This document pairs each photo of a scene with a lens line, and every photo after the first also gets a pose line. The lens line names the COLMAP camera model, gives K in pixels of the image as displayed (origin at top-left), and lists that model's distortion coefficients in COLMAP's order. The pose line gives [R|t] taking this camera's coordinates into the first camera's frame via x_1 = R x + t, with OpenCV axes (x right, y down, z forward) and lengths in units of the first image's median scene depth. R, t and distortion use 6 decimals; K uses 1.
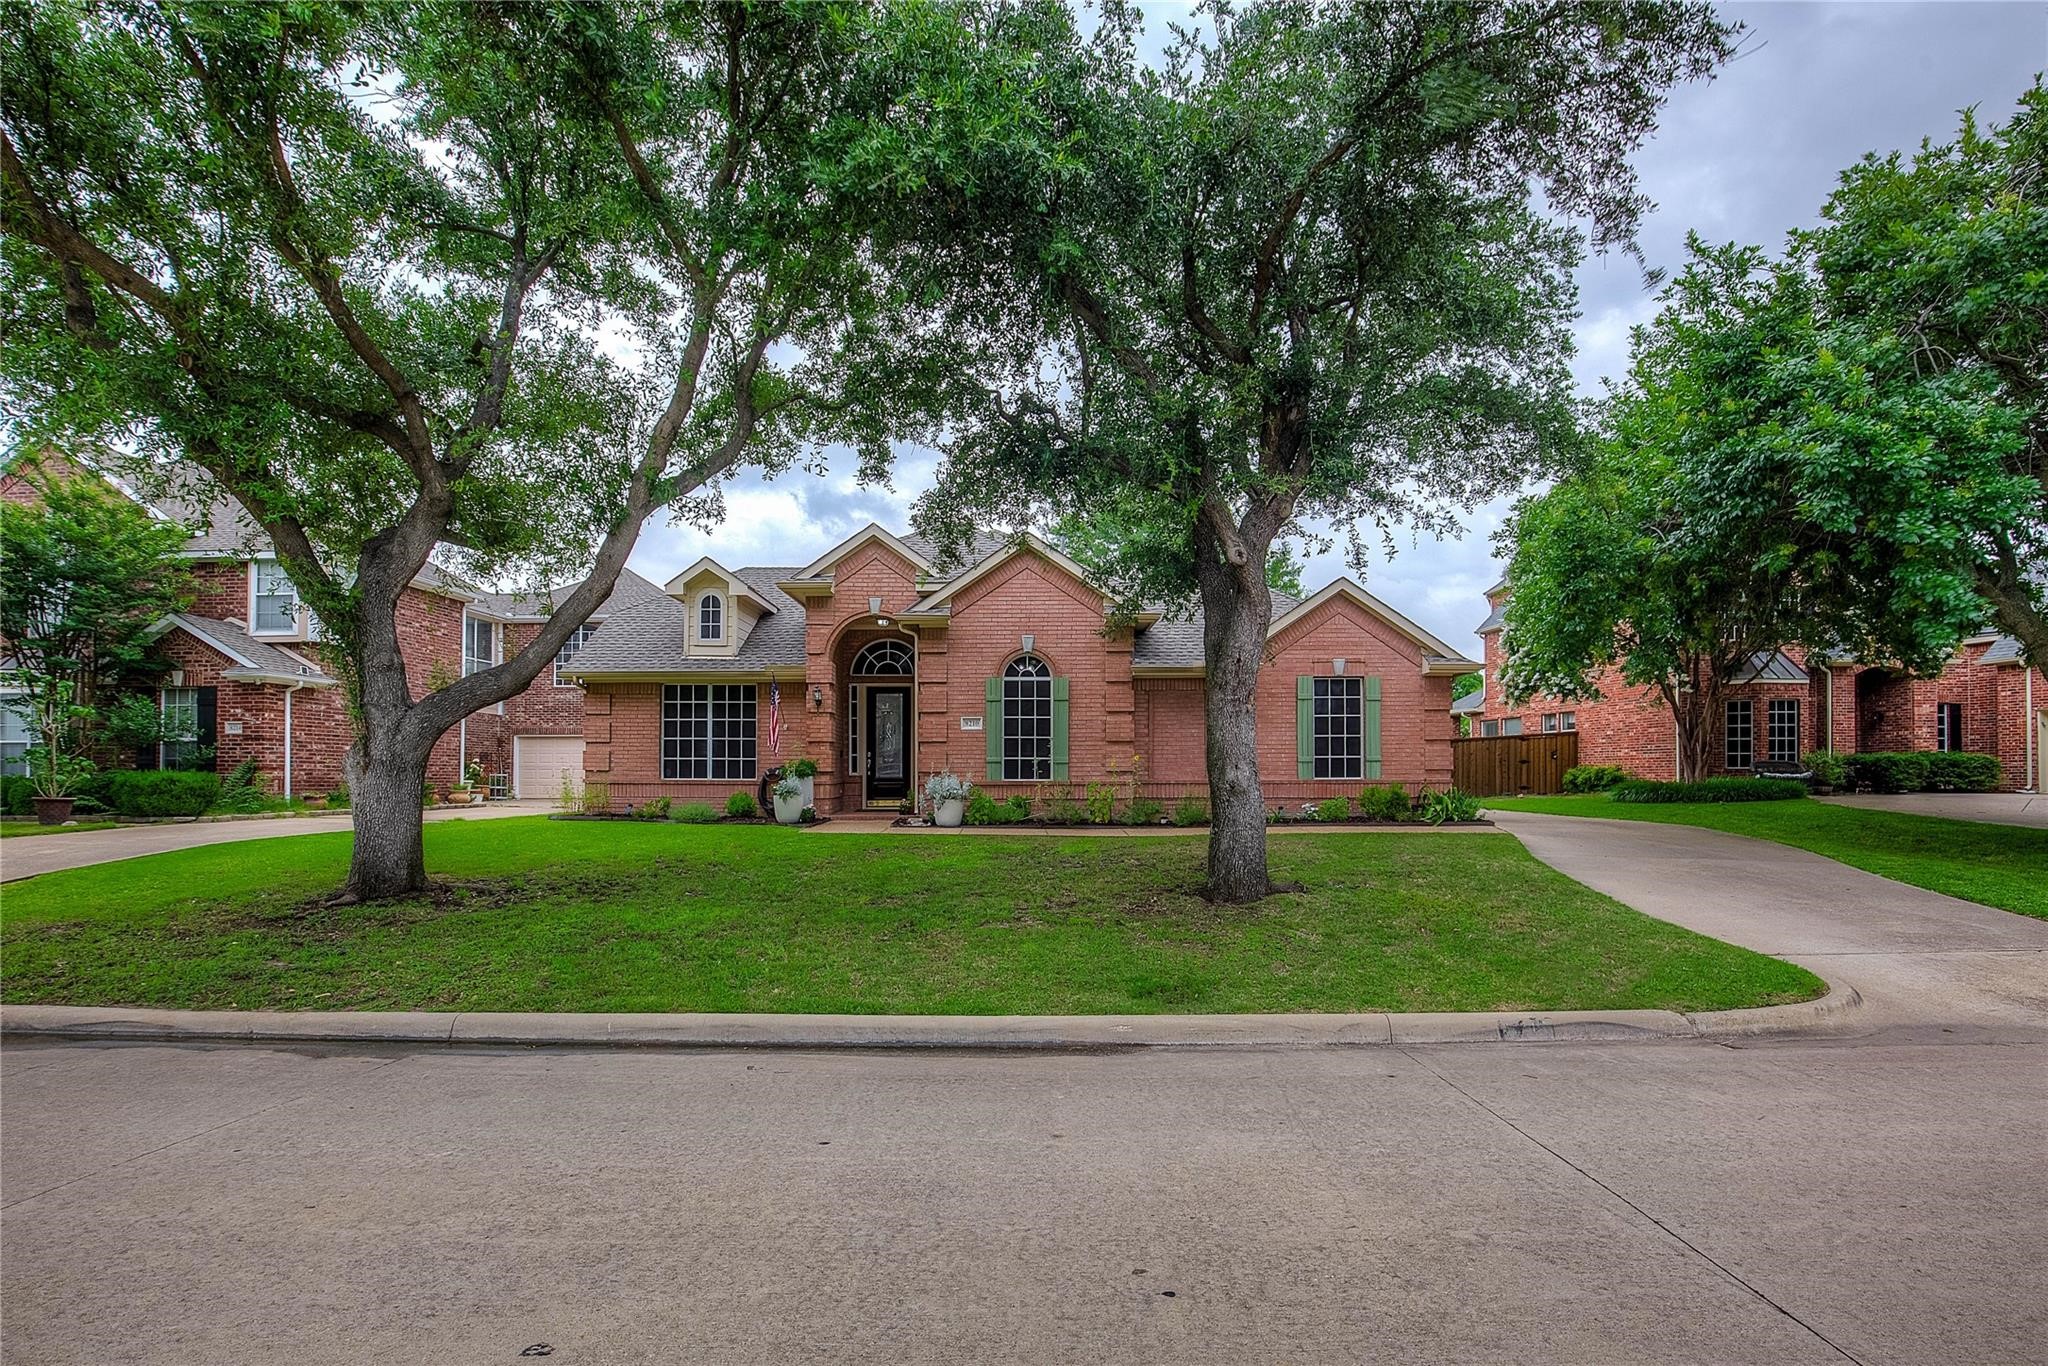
lens RADIAL K [[941.1, 0, 1081.4], [0, 941.1, 774.3], [0, 0, 1]] dist [-0.039358, 0.008143]
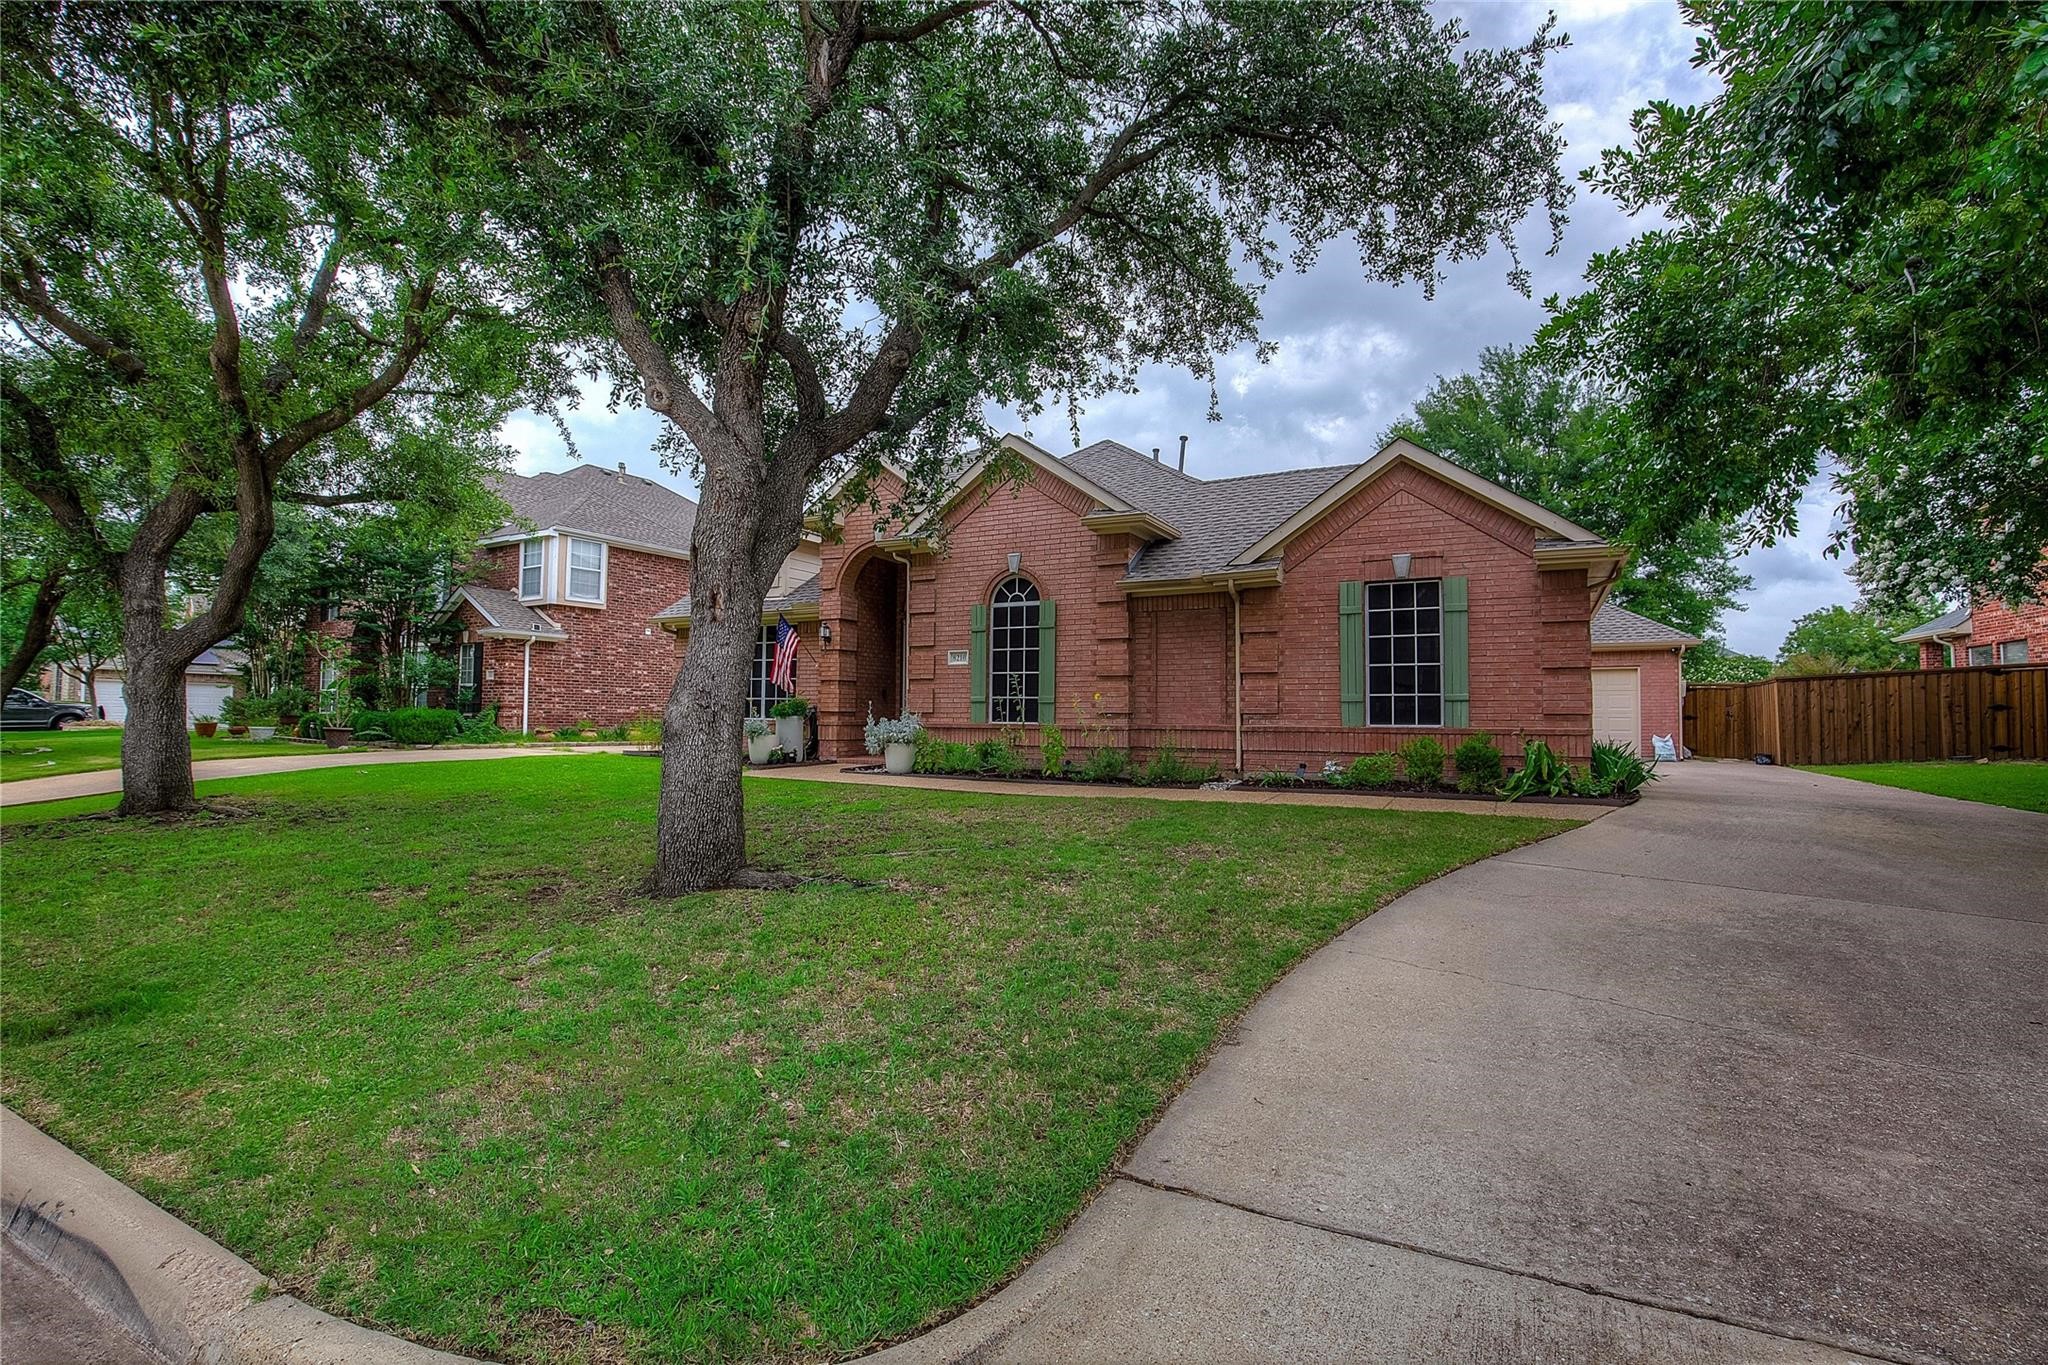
lens RADIAL K [[941.1, 0, 1025.9], [0, 941.1, 685.8], [0, 0, 1]] dist [-0.039358, 0.008143]
pose [[0.879974, -0.007913, -0.474955, 0.355177], [-0.010069, 0.999326, -0.035305, 0.001889], [0.474915, 0.035850, 0.879301, 0.259678]]
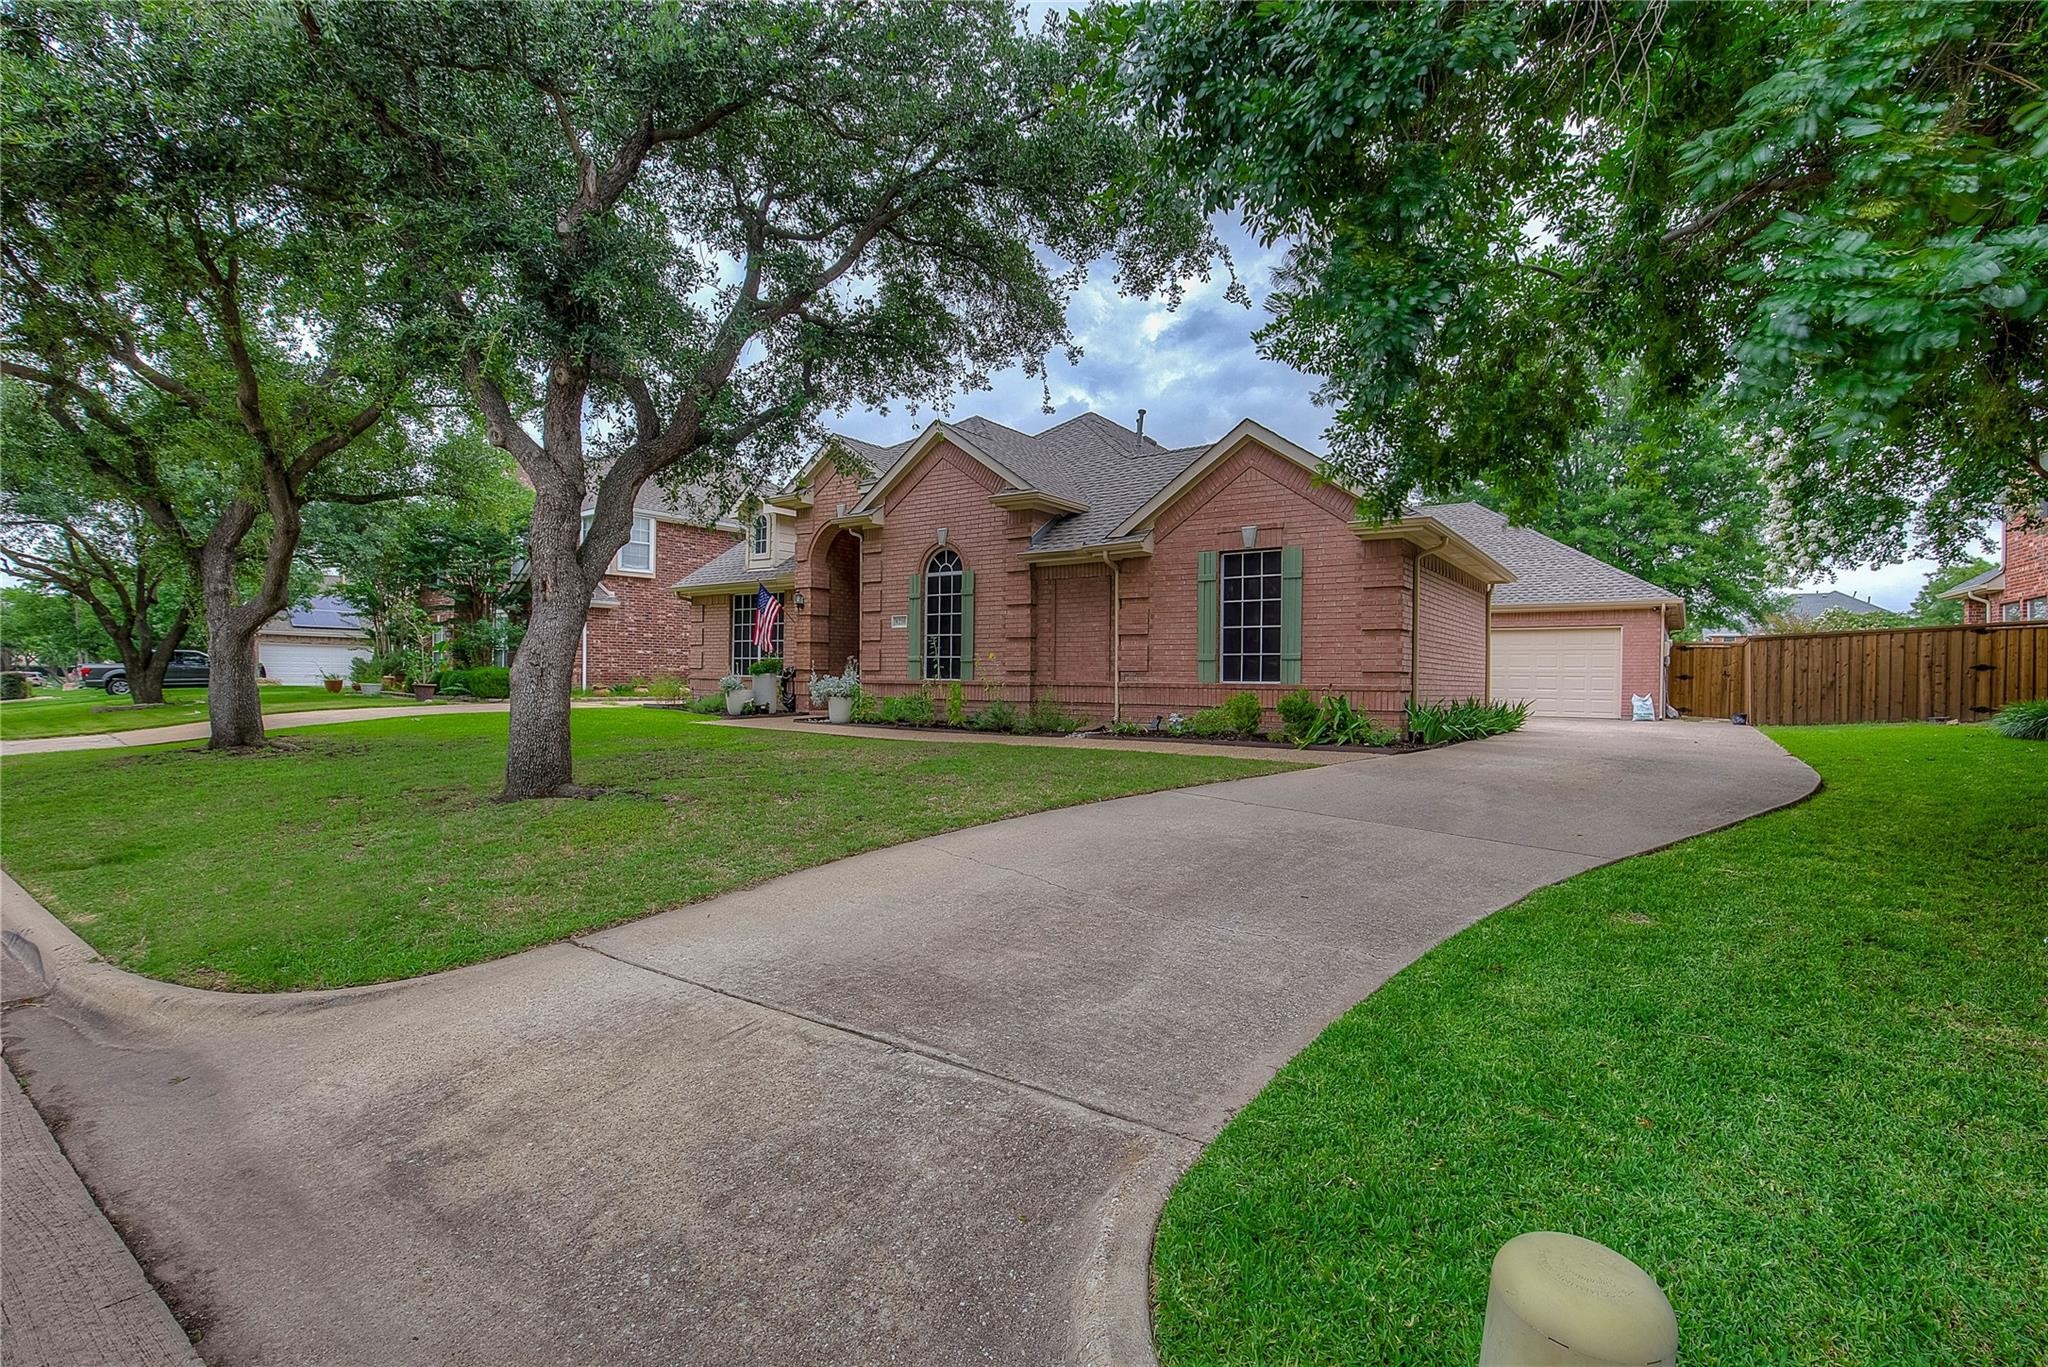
lens RADIAL K [[941.1, 0, 1028.3], [0, 941.1, 694.1], [0, 0, 1]] dist [-0.039358, 0.008143]
pose [[0.817494, 0.019937, -0.575592, 0.566094], [-0.011436, 0.999766, 0.018387, 0.001873], [0.575824, -0.008449, 0.817530, 0.267925]]
